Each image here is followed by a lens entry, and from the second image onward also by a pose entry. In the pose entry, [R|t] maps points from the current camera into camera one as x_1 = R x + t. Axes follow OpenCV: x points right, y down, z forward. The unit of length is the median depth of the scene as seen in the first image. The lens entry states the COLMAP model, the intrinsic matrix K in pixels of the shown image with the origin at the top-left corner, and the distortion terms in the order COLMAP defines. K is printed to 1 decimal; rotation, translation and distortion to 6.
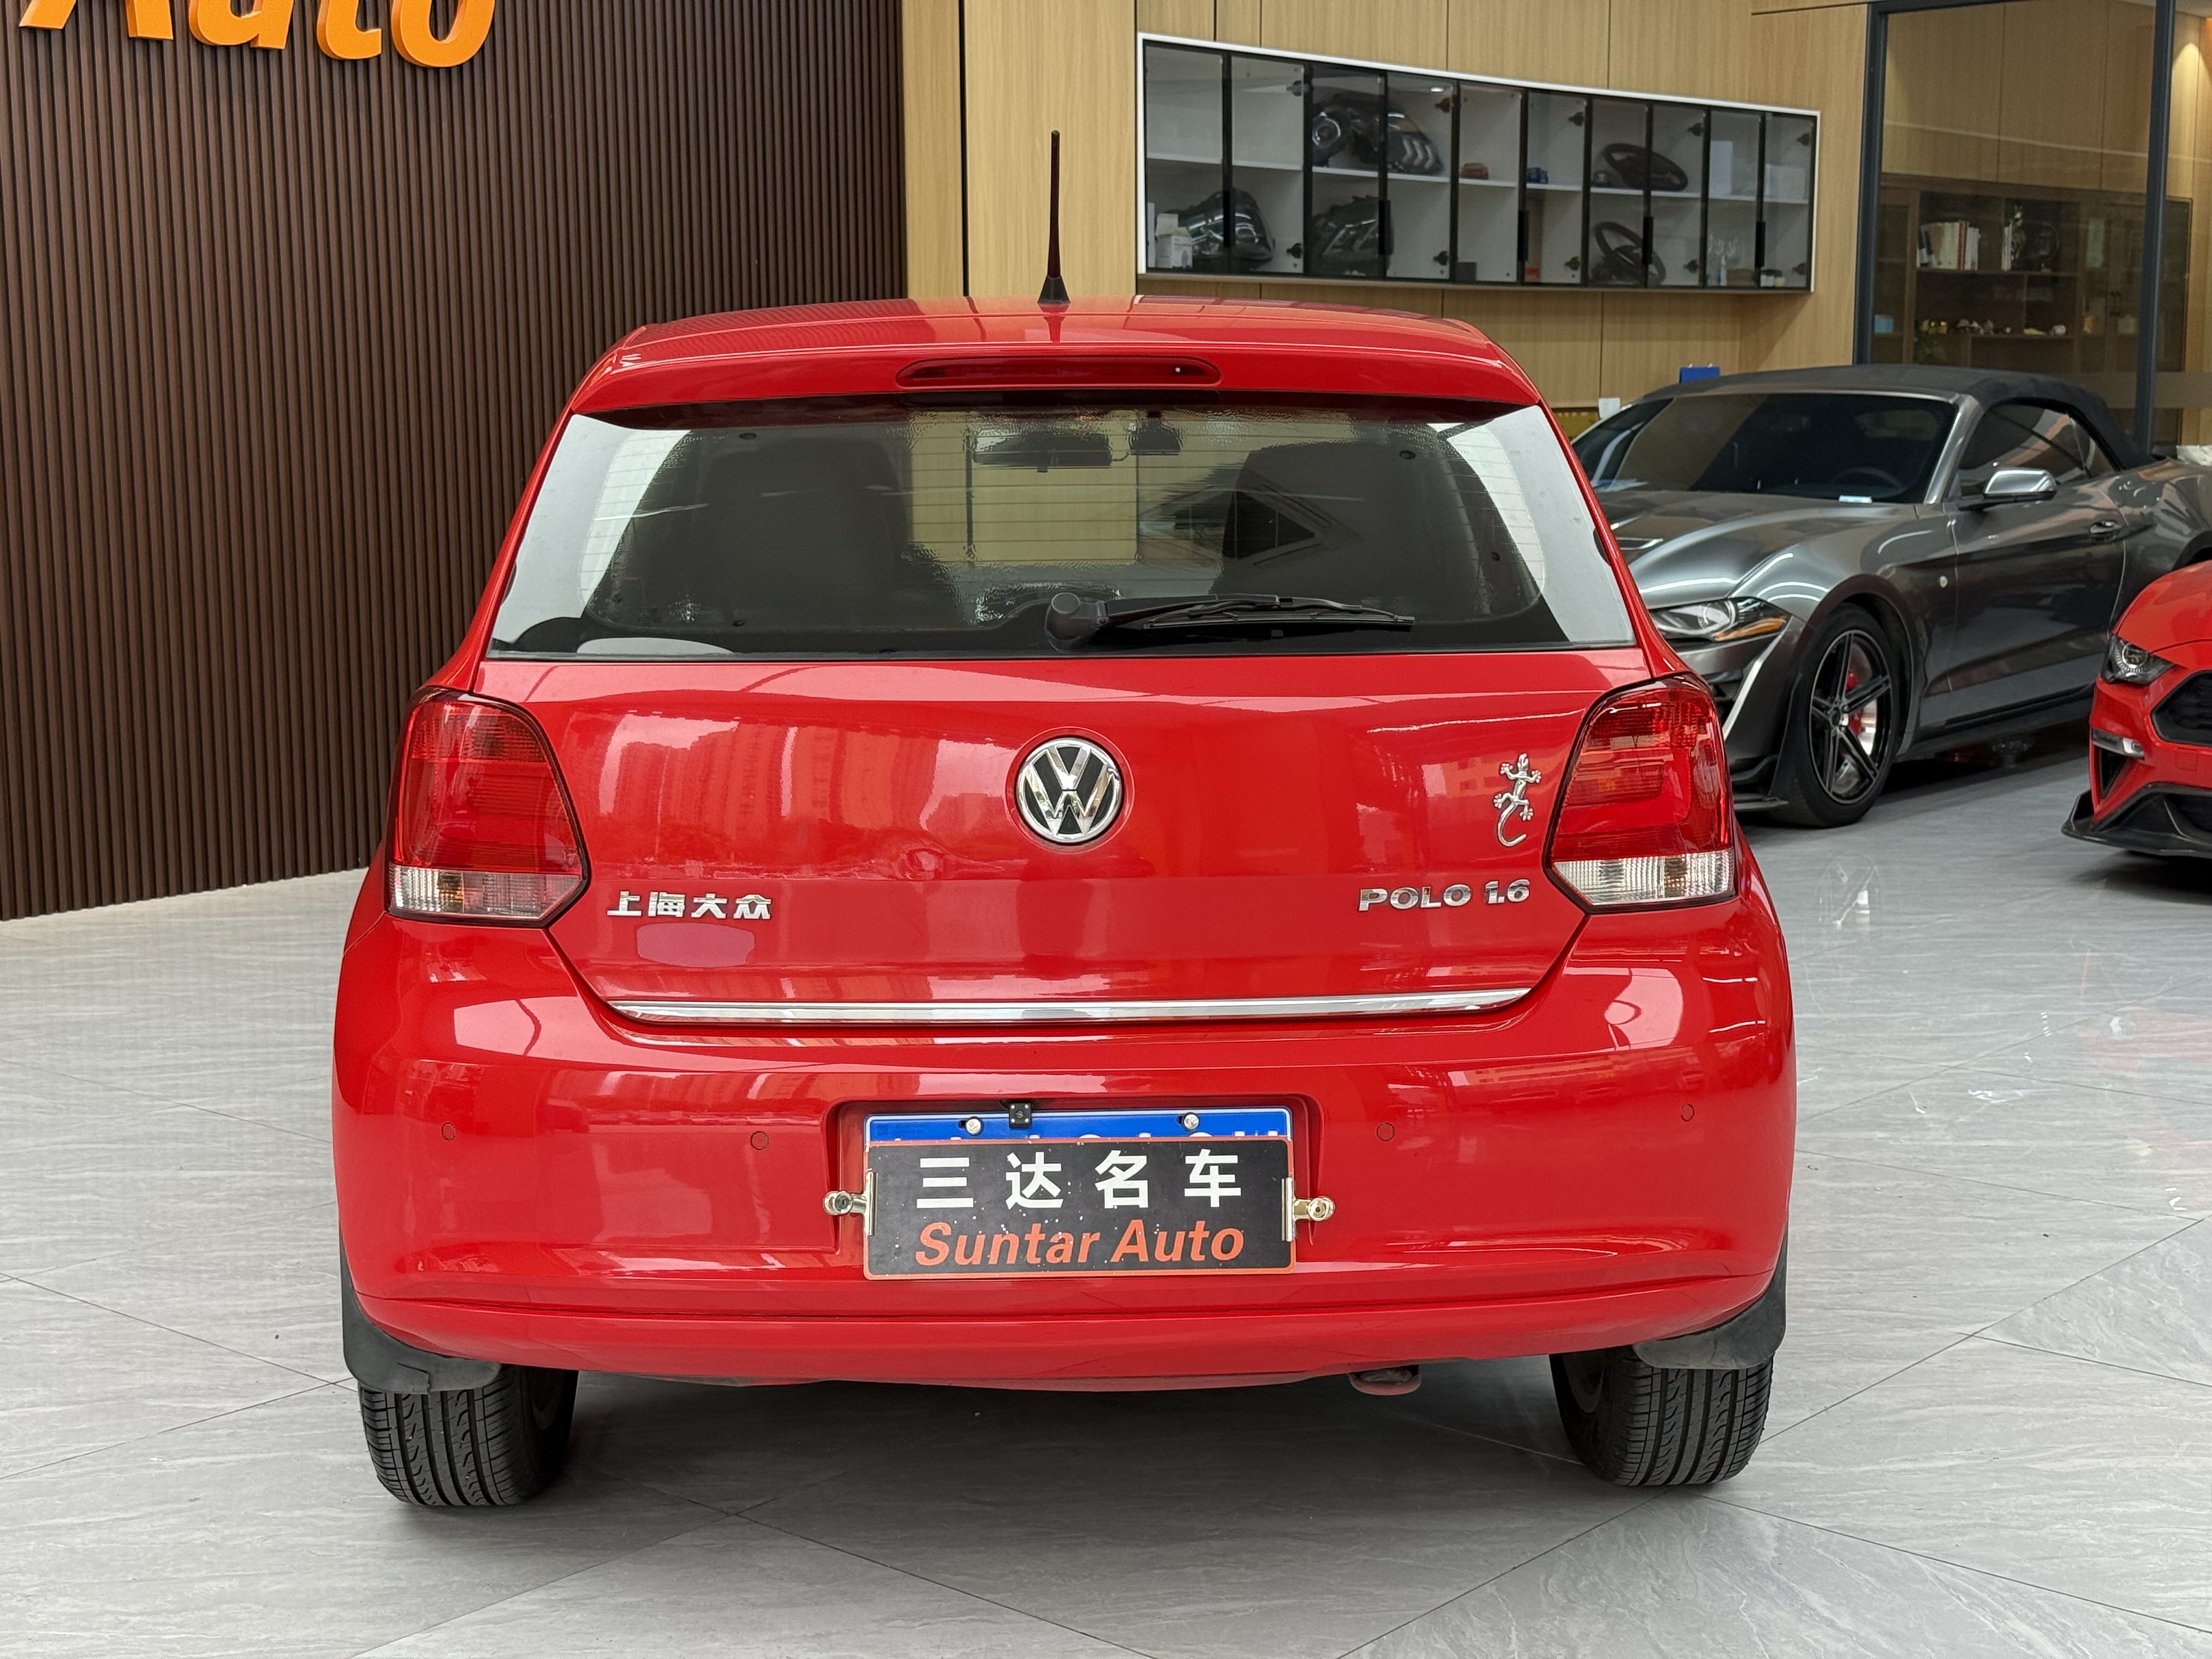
lens RADIAL K [[3096.8, 0, 1083.6], [0, 3096.8, 821.7], [0, 0, 1]] dist [0.113057, 0.000000]
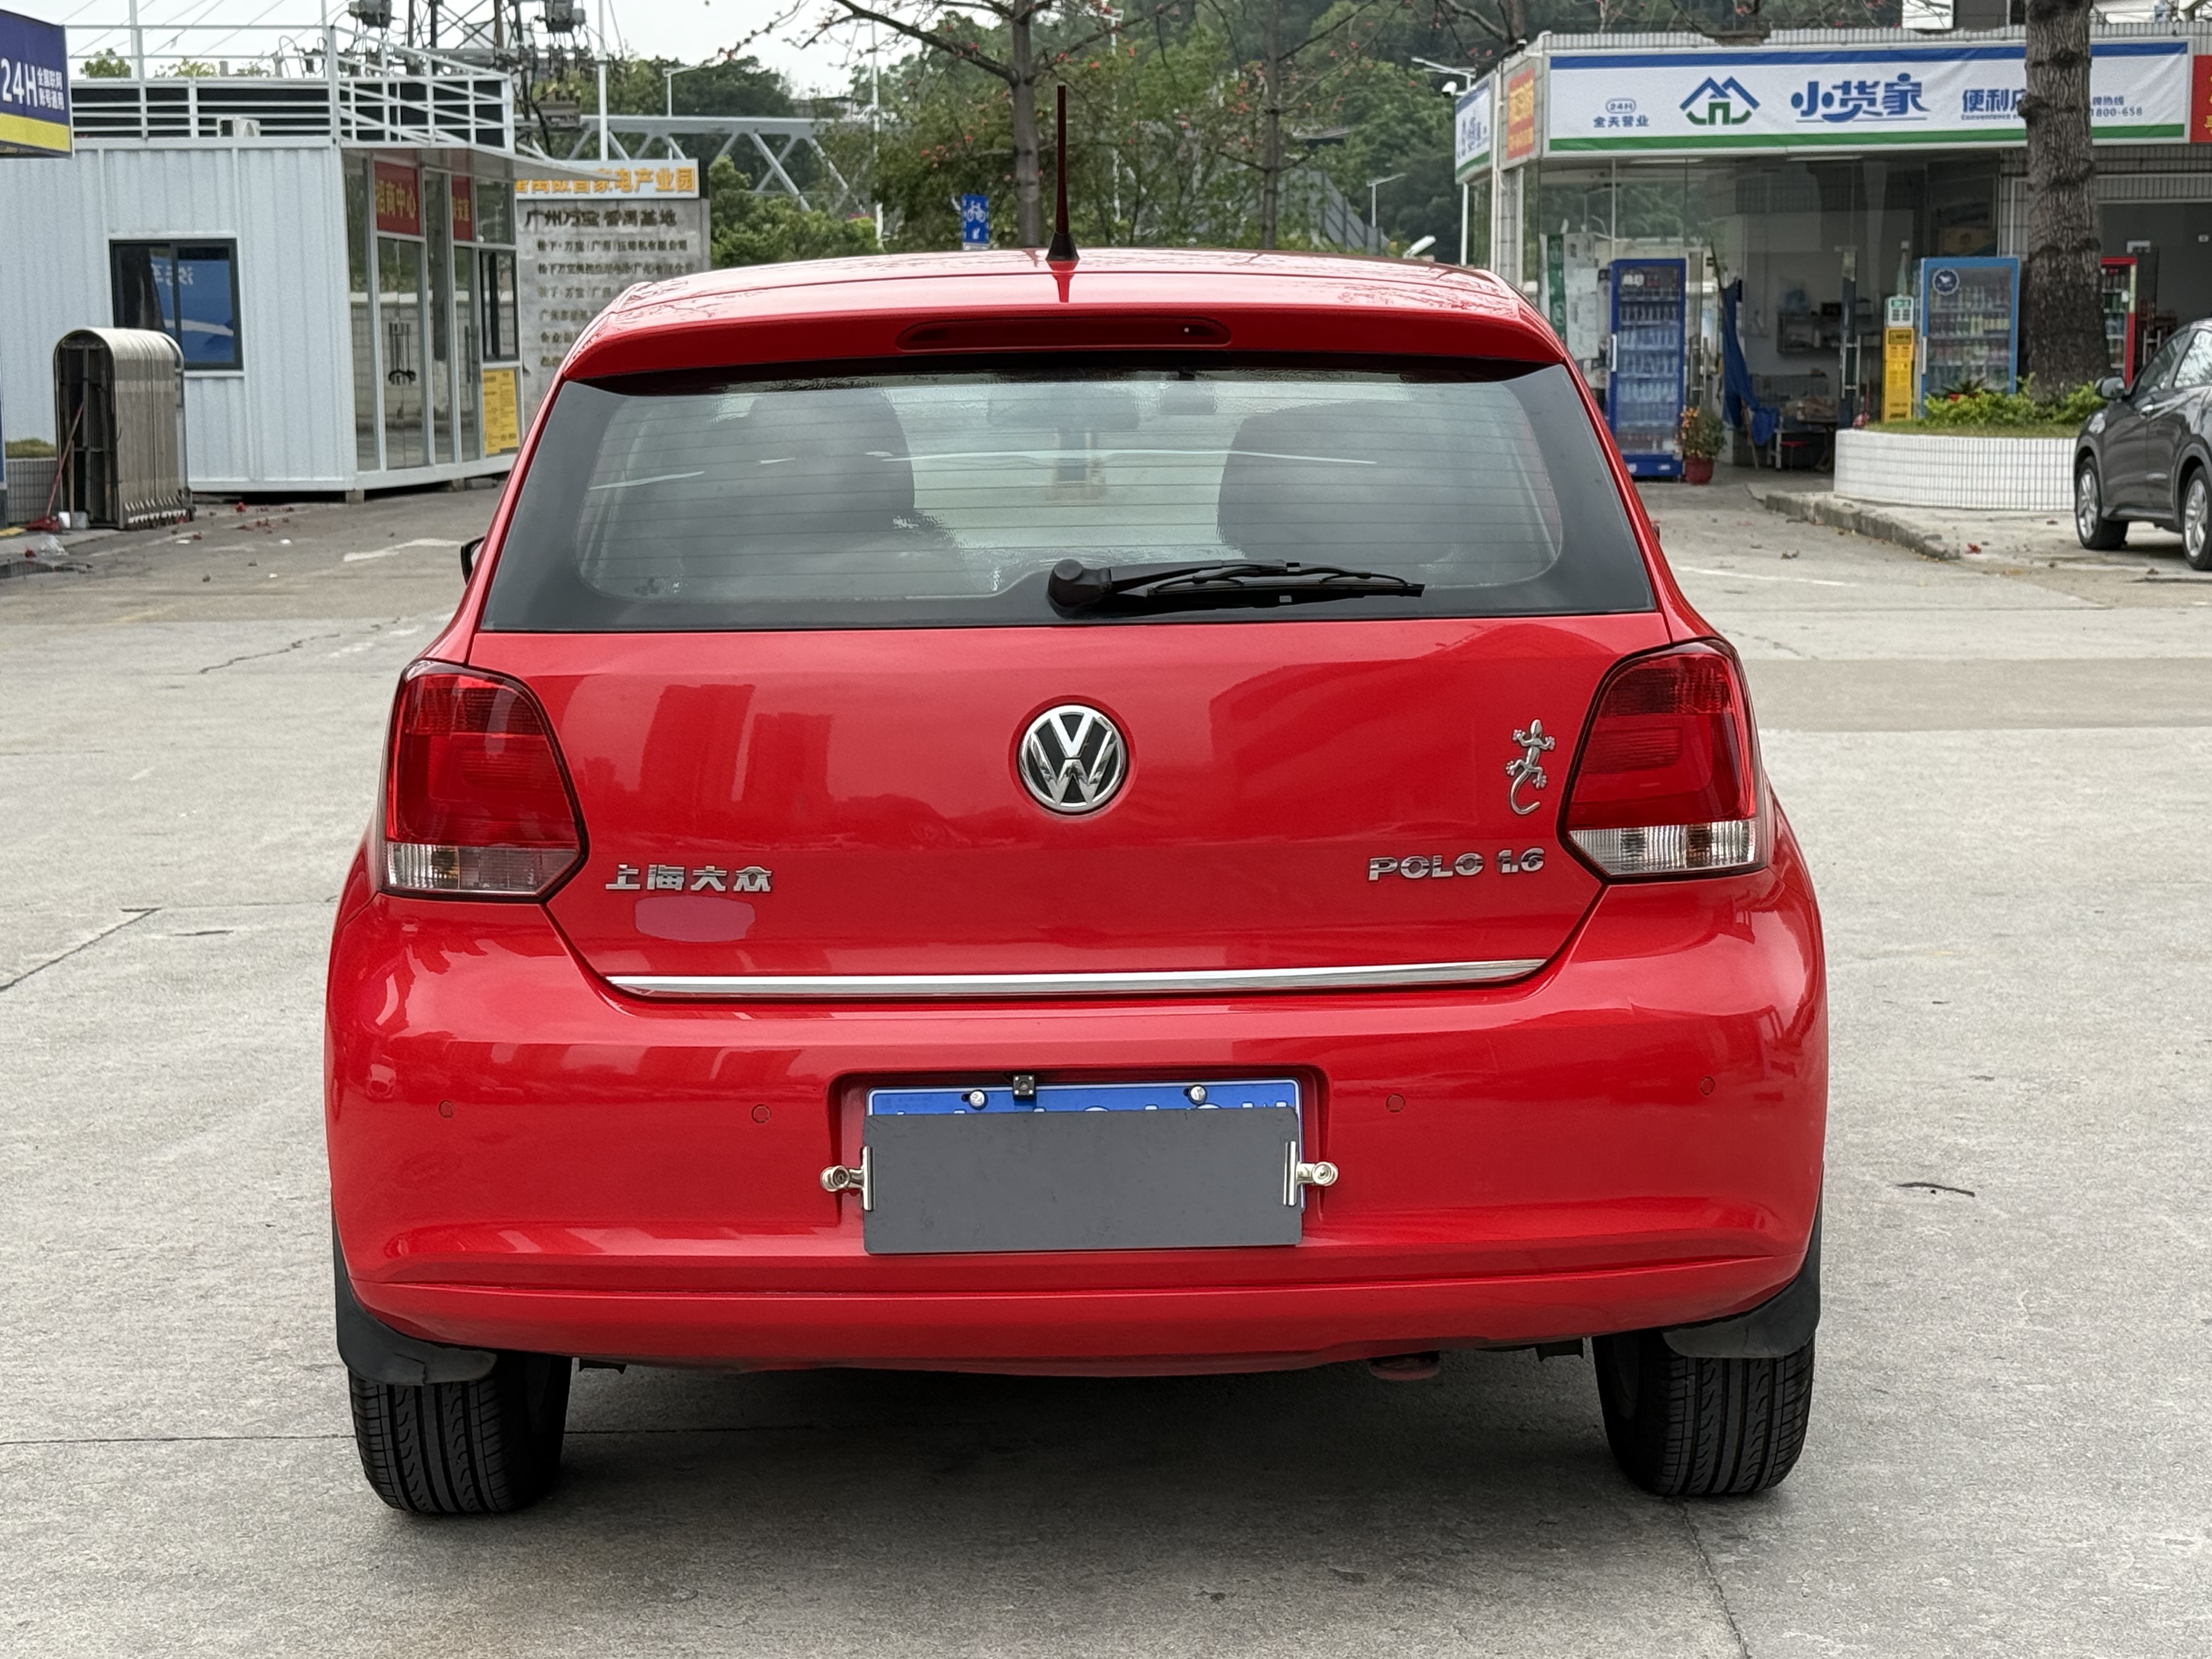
lens RADIAL K [[3903.0, 0, 1115.7], [0, 3903.0, 819.3], [0, 0, 1]] dist [0.154725, 0.000000]
pose [[0.999892, -0.006340, -0.013253, 0.024662], [0.006139, 0.999867, -0.015136, 0.027309], [0.013347, 0.015053, 0.999798, -0.235147]]
